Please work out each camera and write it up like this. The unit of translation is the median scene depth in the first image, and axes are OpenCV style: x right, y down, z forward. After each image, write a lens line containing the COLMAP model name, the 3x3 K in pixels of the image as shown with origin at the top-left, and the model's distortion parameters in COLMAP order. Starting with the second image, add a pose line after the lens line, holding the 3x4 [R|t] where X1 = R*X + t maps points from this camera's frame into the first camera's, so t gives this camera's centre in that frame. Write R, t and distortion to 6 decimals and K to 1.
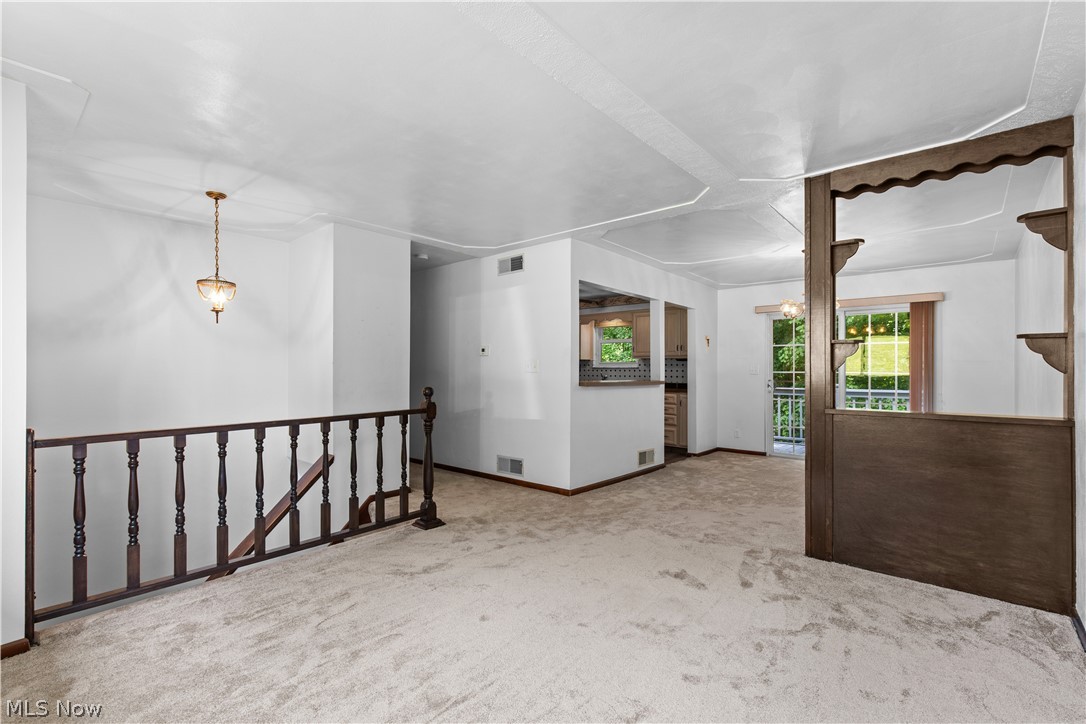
lens RADIAL K [[497.1, 0, 546.2], [0, 497.1, 368.4], [0, 0, 1]] dist [0.002819, -0.000601]
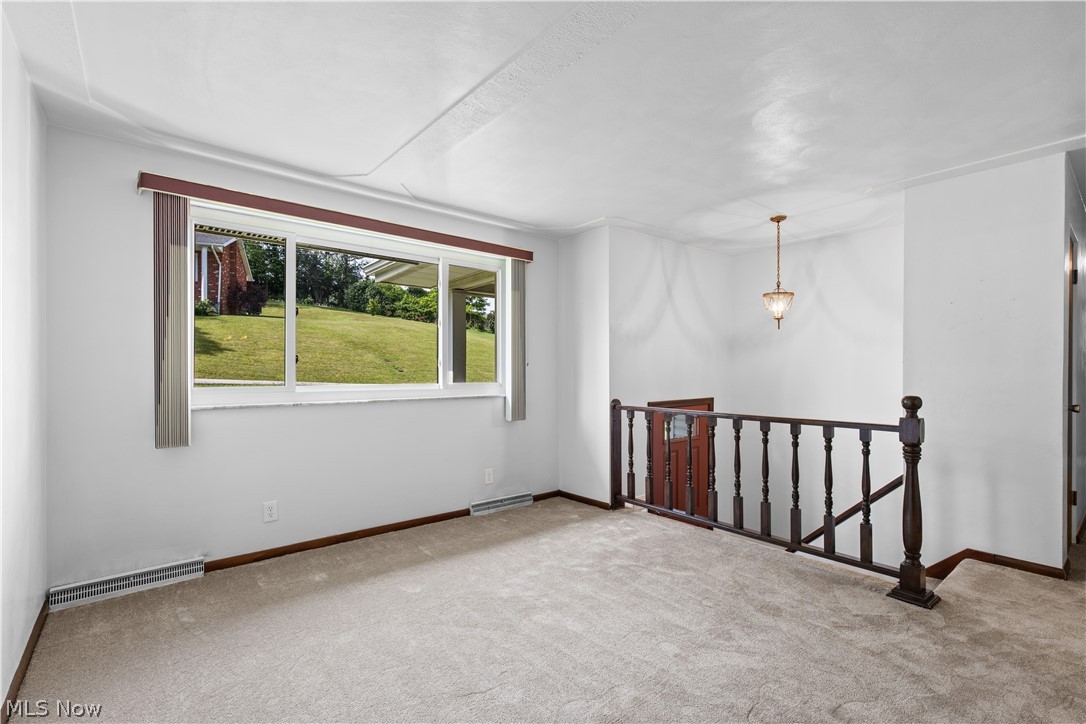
lens RADIAL K [[497.1, 0, 541.2], [0, 497.1, 368.8], [0, 0, 1]] dist [0.002819, -0.000601]
pose [[-0.204822, 0.001208, -0.978798, 0.564876], [0.002034, 0.999998, 0.000809, -0.000446], [0.978797, -0.001826, -0.204824, 0.673078]]
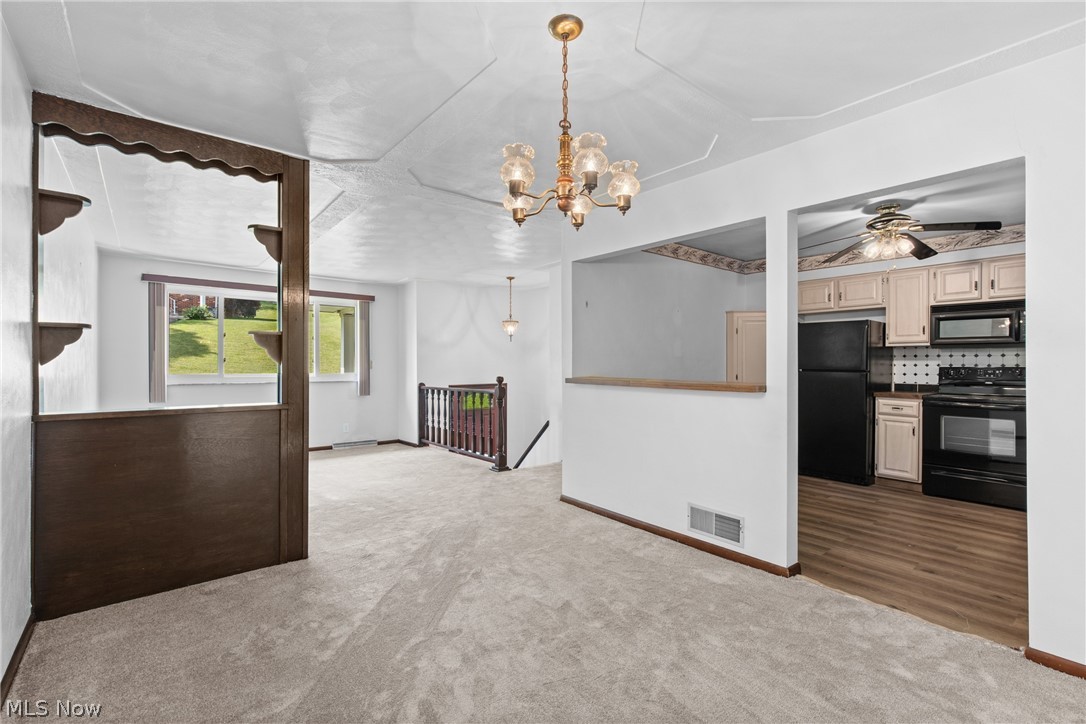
lens RADIAL K [[497.1, 0, 550.4], [0, 497.1, 359.4], [0, 0, 1]] dist [0.002819, -0.000601]
pose [[-0.199986, -0.010681, -0.979740, 1.235411], [0.006580, 0.999903, -0.012244, 0.007112], [0.979777, -0.008895, -0.199897, 1.506129]]
